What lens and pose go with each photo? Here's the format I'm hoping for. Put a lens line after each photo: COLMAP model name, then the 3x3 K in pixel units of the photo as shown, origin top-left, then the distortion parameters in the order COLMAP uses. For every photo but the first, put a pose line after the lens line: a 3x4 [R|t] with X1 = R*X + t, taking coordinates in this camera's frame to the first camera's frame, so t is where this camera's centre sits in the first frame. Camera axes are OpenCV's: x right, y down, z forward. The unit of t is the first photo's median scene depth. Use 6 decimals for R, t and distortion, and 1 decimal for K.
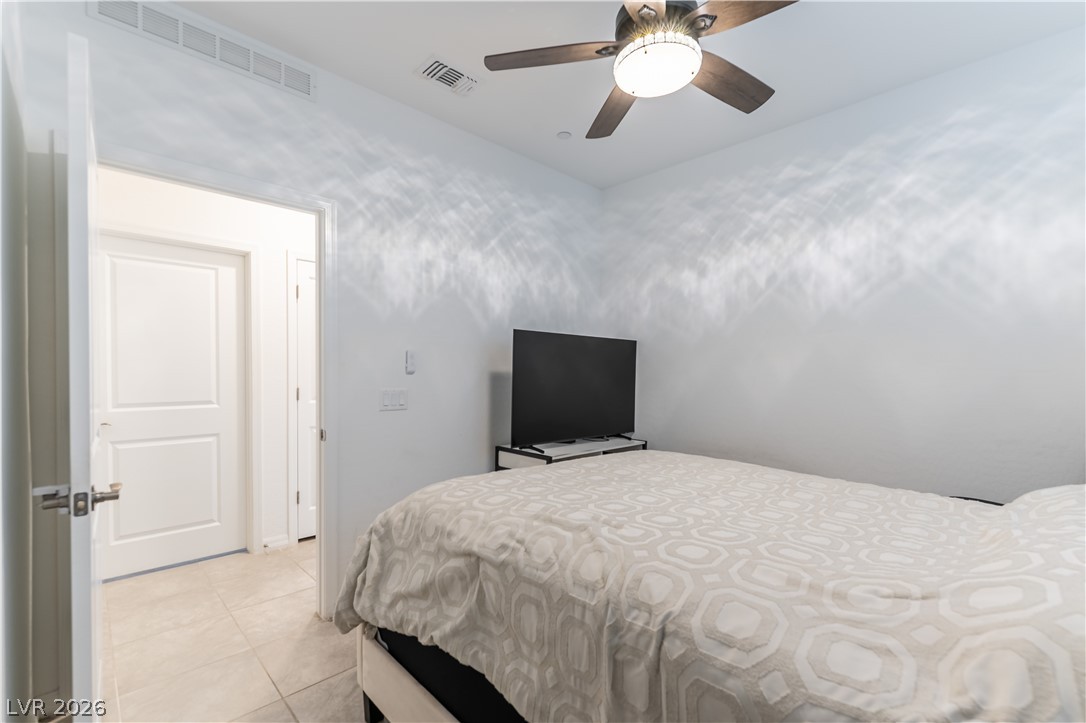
lens RADIAL K [[470.6, 0, 542.6], [0, 470.6, 368.1], [0, 0, 1]] dist [0.000510, 0.000621]
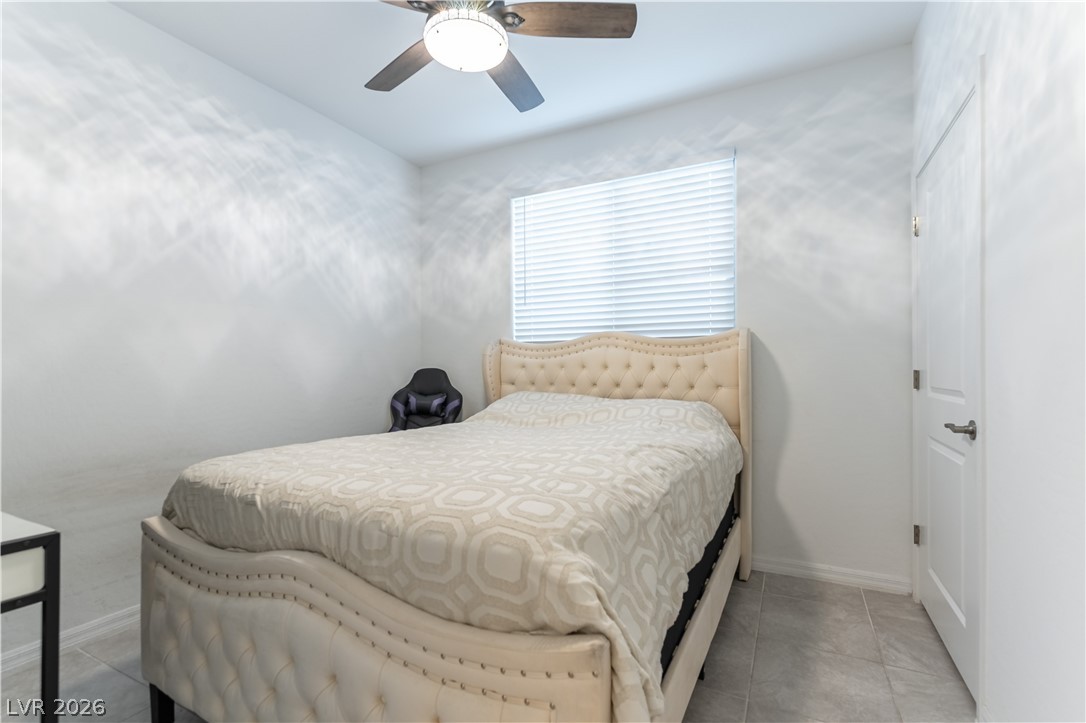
lens RADIAL K [[470.6, 0, 544.2], [0, 470.6, 362.0], [0, 0, 1]] dist [0.000510, 0.000621]
pose [[-0.298701, 0.013459, 0.954252, -0.461190], [0.004385, 0.999909, -0.012730, 0.049435], [-0.954337, 0.000382, -0.298733, 0.697532]]
